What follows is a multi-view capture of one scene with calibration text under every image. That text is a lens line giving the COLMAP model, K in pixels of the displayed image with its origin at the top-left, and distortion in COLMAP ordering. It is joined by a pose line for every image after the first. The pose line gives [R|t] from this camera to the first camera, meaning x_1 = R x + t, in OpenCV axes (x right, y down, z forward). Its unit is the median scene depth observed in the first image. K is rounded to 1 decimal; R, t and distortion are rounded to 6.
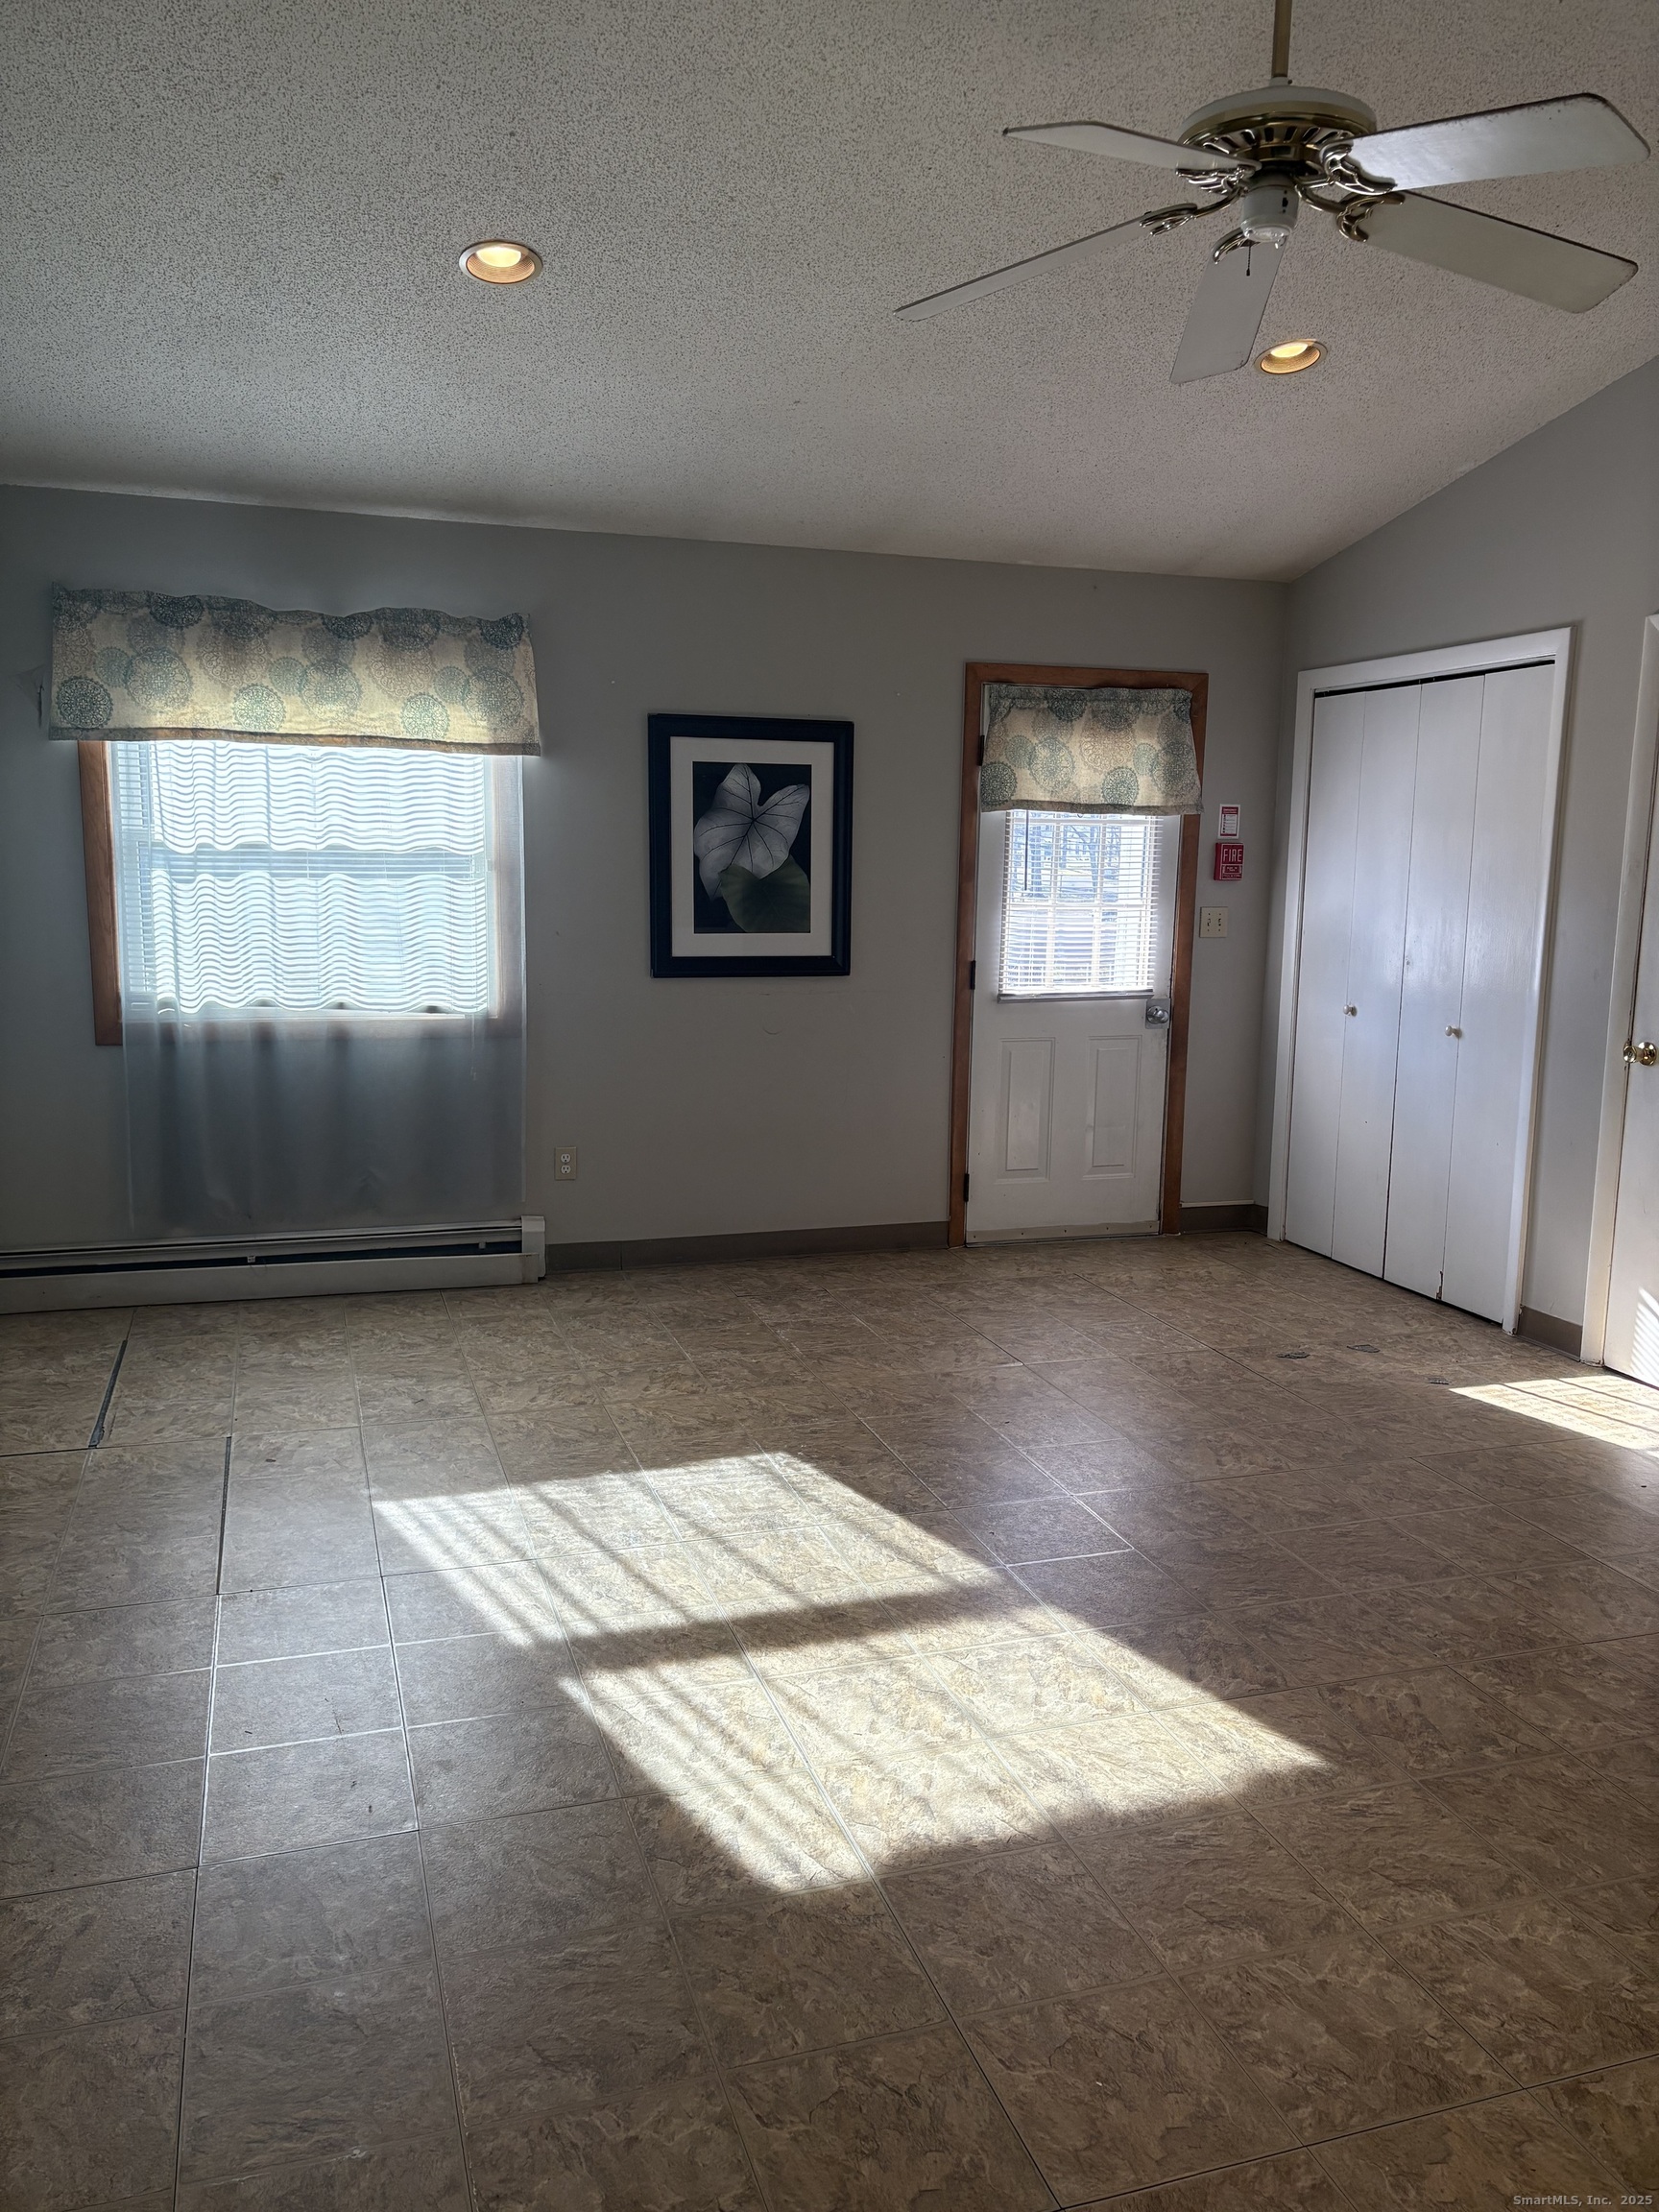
lens RADIAL K [[1708.3, 0, 829.7], [0, 1708.3, 1111.9], [0, 0, 1]] dist [0.044541, -0.004482]
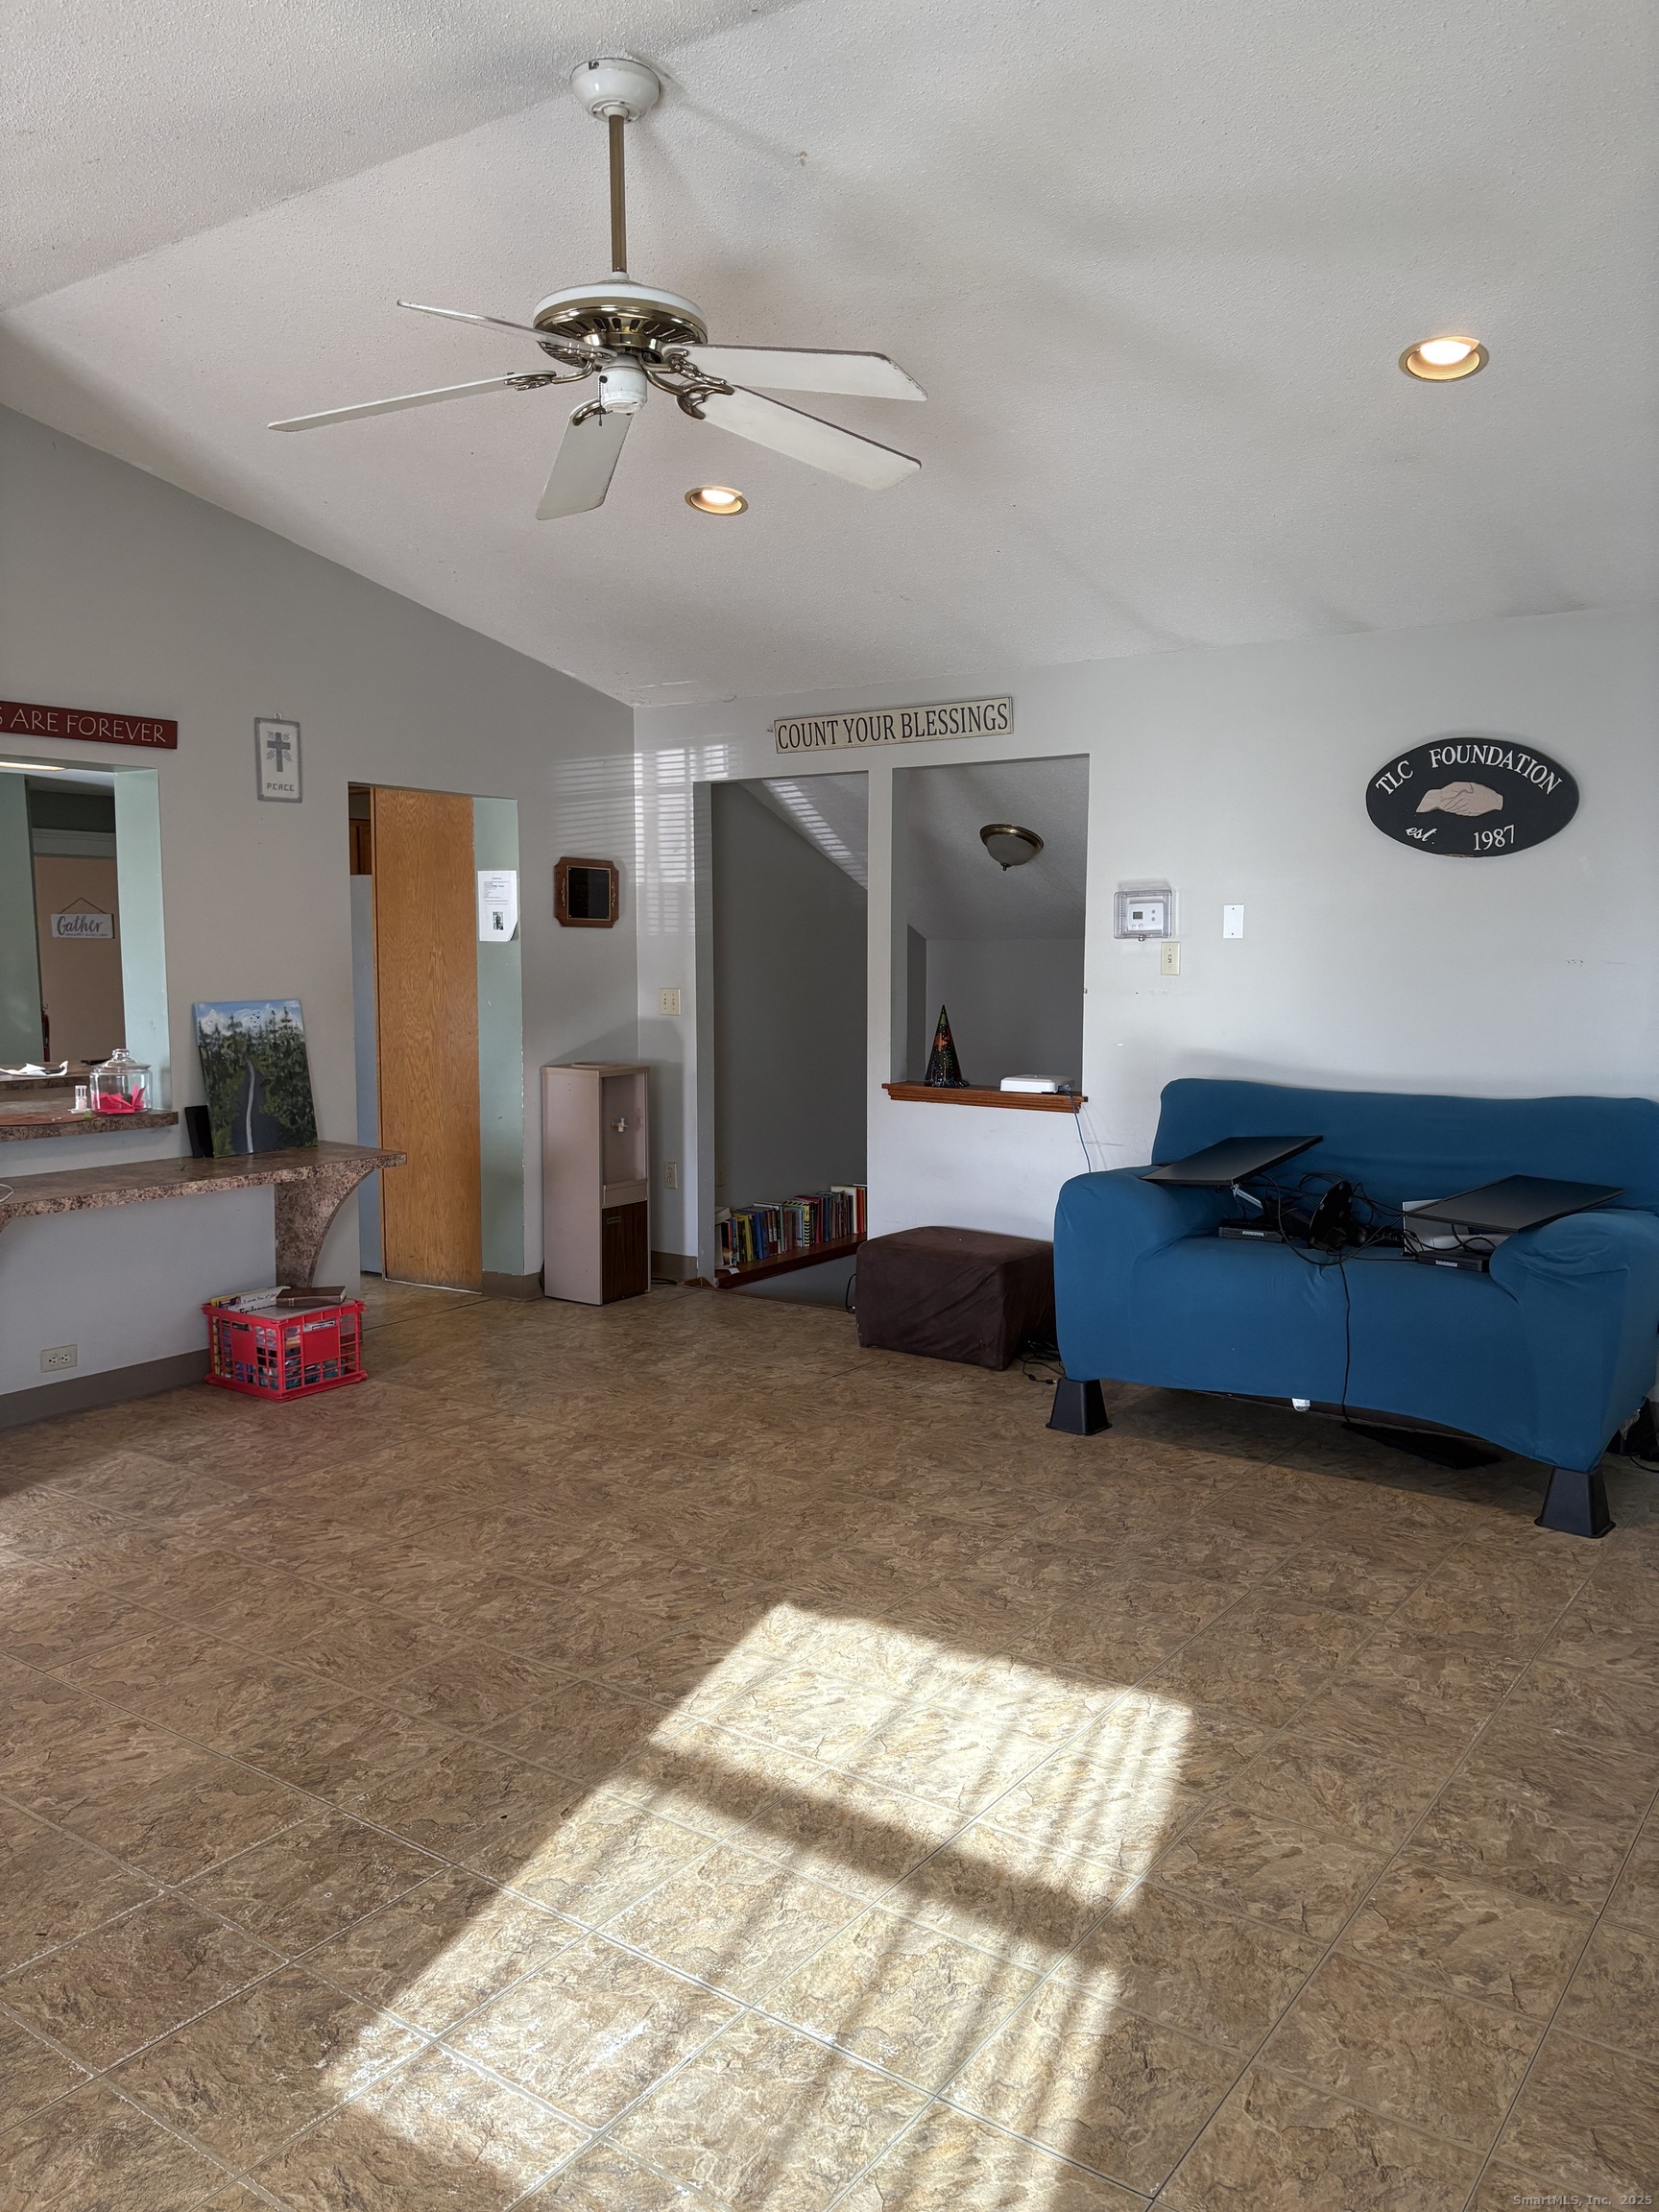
lens RADIAL K [[1708.3, 0, 826.9], [0, 1708.3, 1104.3], [0, 0, 1]] dist [0.044541, -0.004482]
pose [[-0.605754, -0.096810, 0.789740, -0.667563], [0.106955, 0.973654, 0.201392, -0.246726], [-0.788430, 0.206461, -0.579441, 1.431826]]
